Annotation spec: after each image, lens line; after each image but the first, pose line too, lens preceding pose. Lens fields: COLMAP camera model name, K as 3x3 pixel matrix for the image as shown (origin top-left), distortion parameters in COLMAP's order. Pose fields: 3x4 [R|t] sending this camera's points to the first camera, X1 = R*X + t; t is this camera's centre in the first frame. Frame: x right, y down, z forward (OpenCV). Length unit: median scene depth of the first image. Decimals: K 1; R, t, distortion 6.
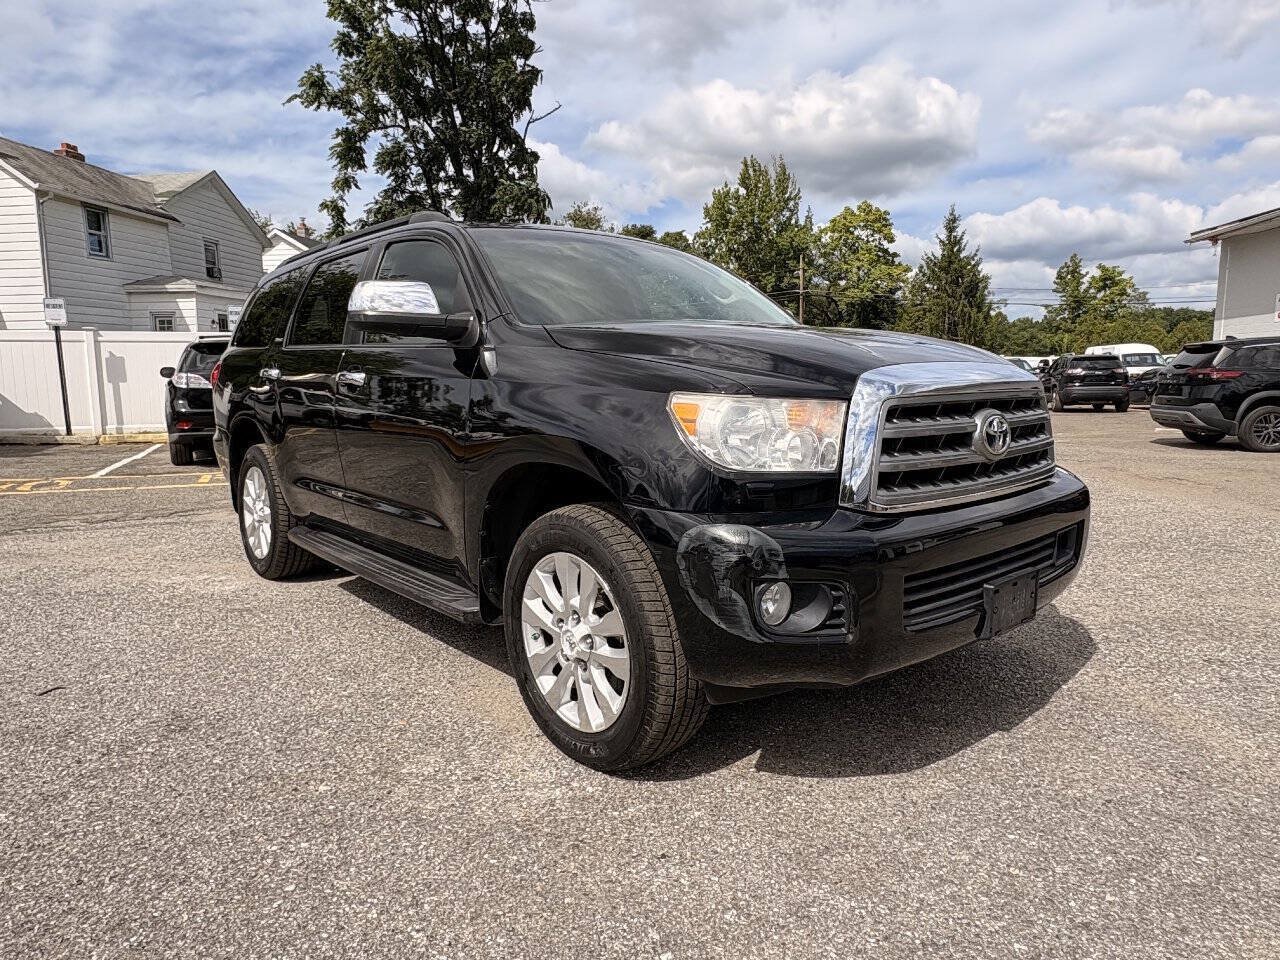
lens RADIAL K [[820.2, 0, 641.6], [0, 820.2, 483.2], [0, 0, 1]] dist [0.004609, 0.000511]
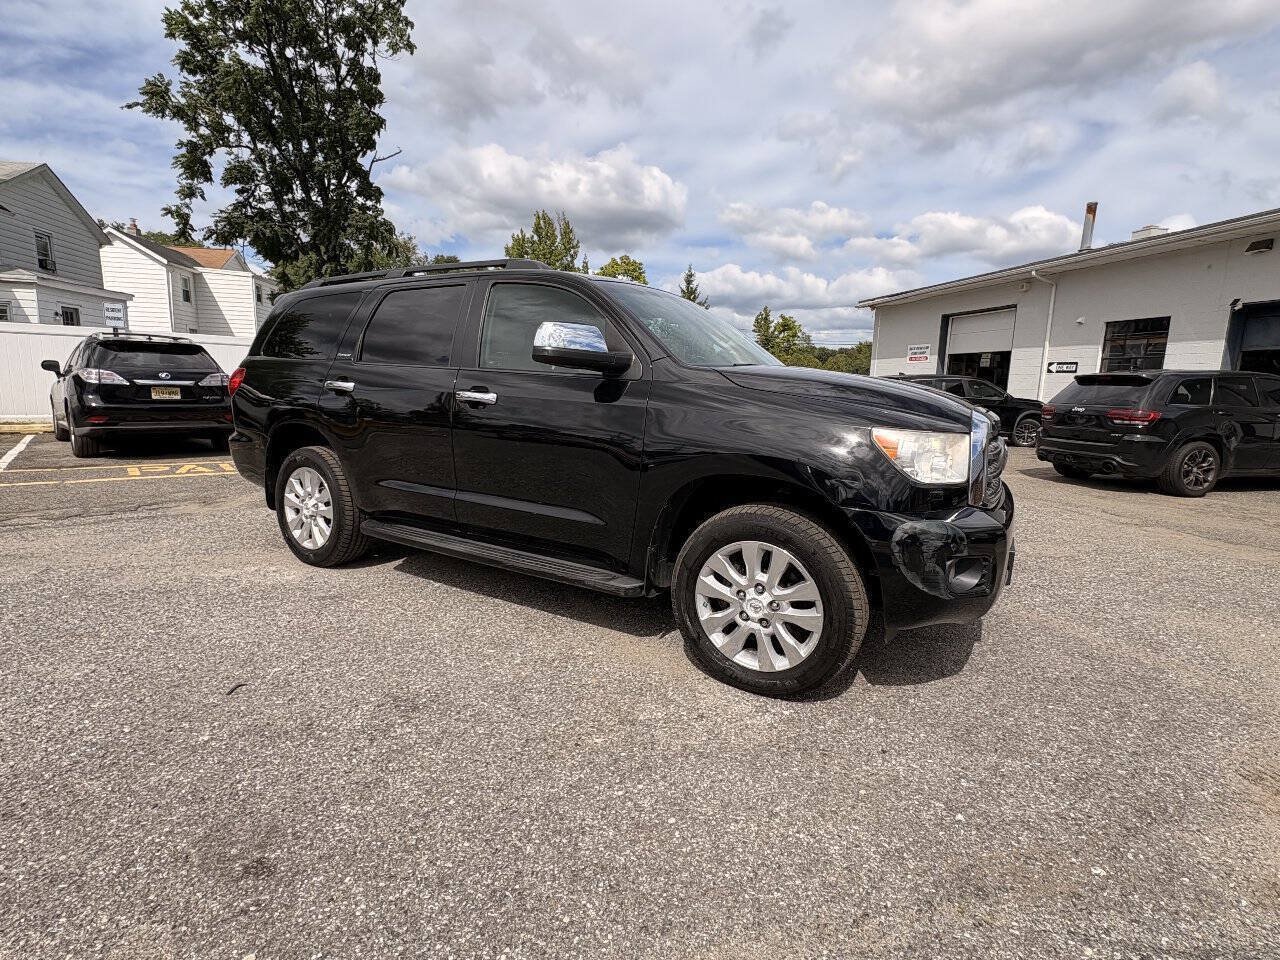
lens RADIAL K [[627.5, 0, 642.5], [0, 627.5, 478.5], [0, 0, 1]] dist [0.005411, 0.000101]
pose [[0.946131, -0.014567, 0.323457, -0.071067], [0.006466, 0.999638, 0.026106, -0.005439], [-0.323720, -0.022608, 0.945883, 0.010670]]
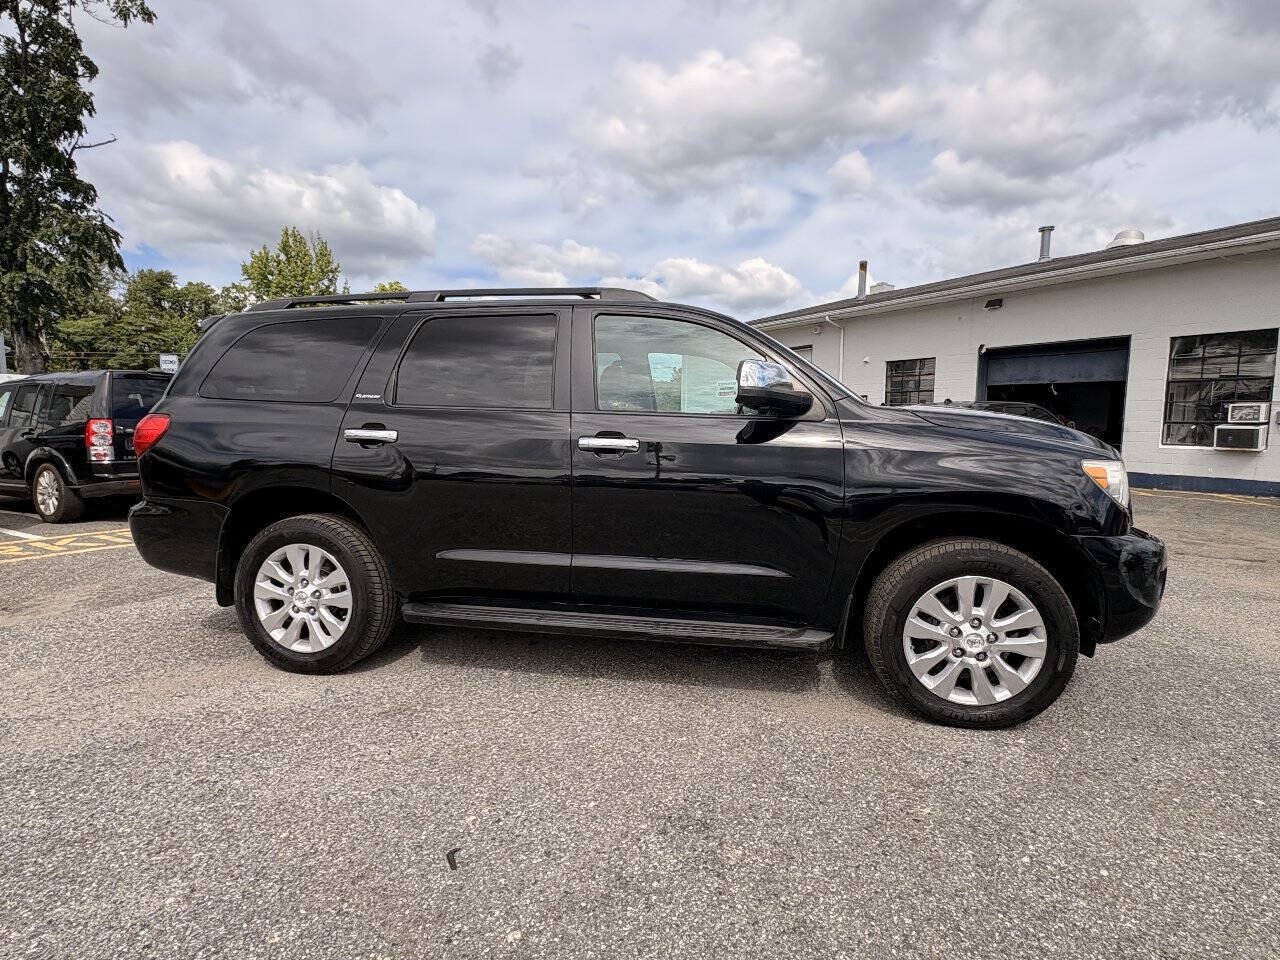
lens RADIAL K [[652.3, 0, 635.4], [0, 652.3, 481.3], [0, 0, 1]] dist [0.011723, -0.005453]
pose [[0.770398, -0.045656, 0.635927, -0.143137], [0.071252, 0.997350, -0.014714, -0.011393], [-0.633569, 0.056647, 0.771609, 0.060349]]
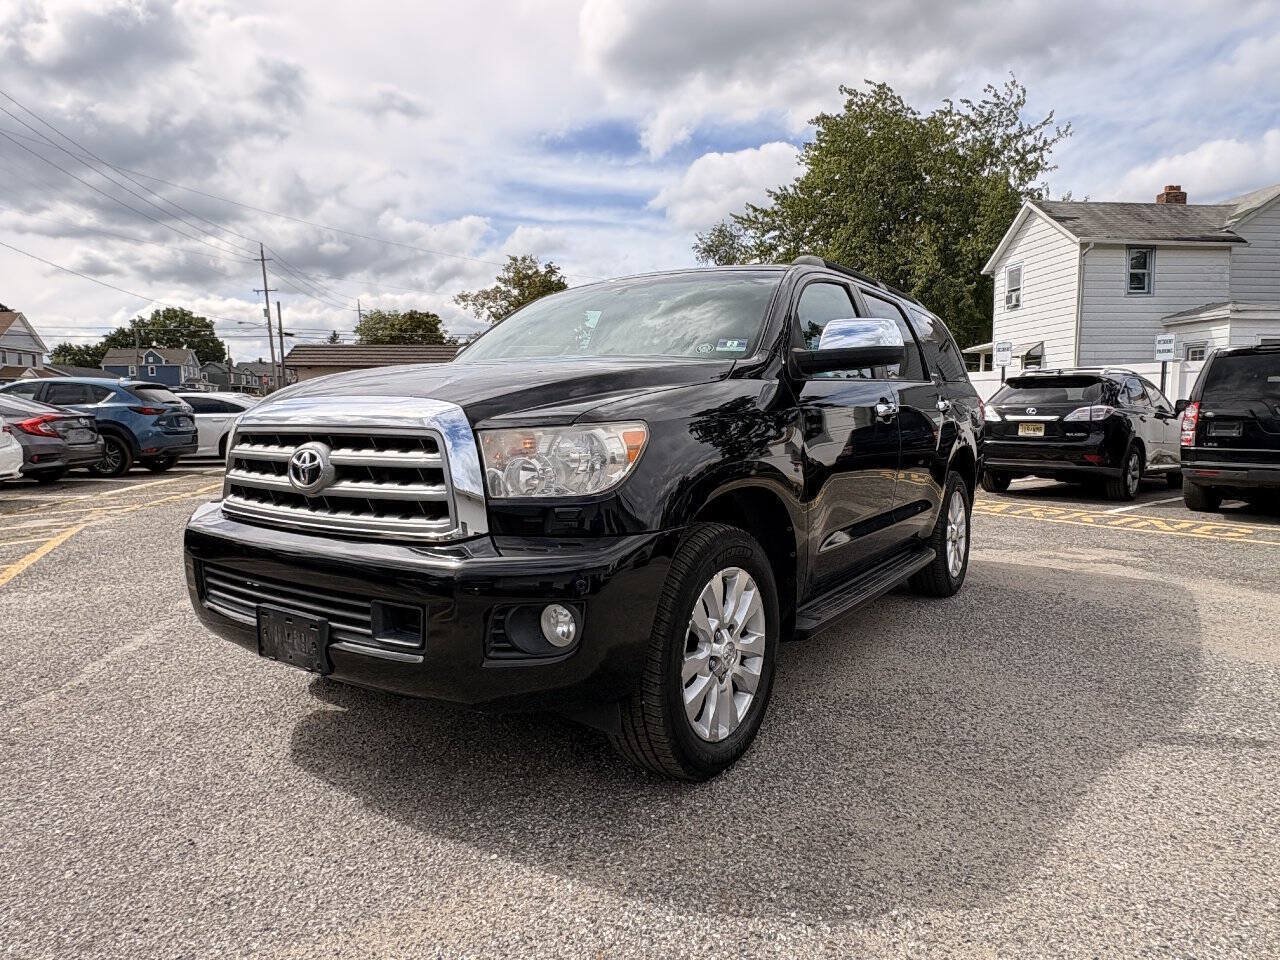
lens RADIAL K [[820.2, 0, 636.7], [0, 820.2, 491.6], [0, 0, 1]] dist [0.004609, 0.000511]
pose [[0.215980, 0.098540, -0.971413, 0.177541], [-0.127050, 0.989272, 0.072104, -0.018335], [0.968097, 0.107844, 0.226182, 0.138606]]
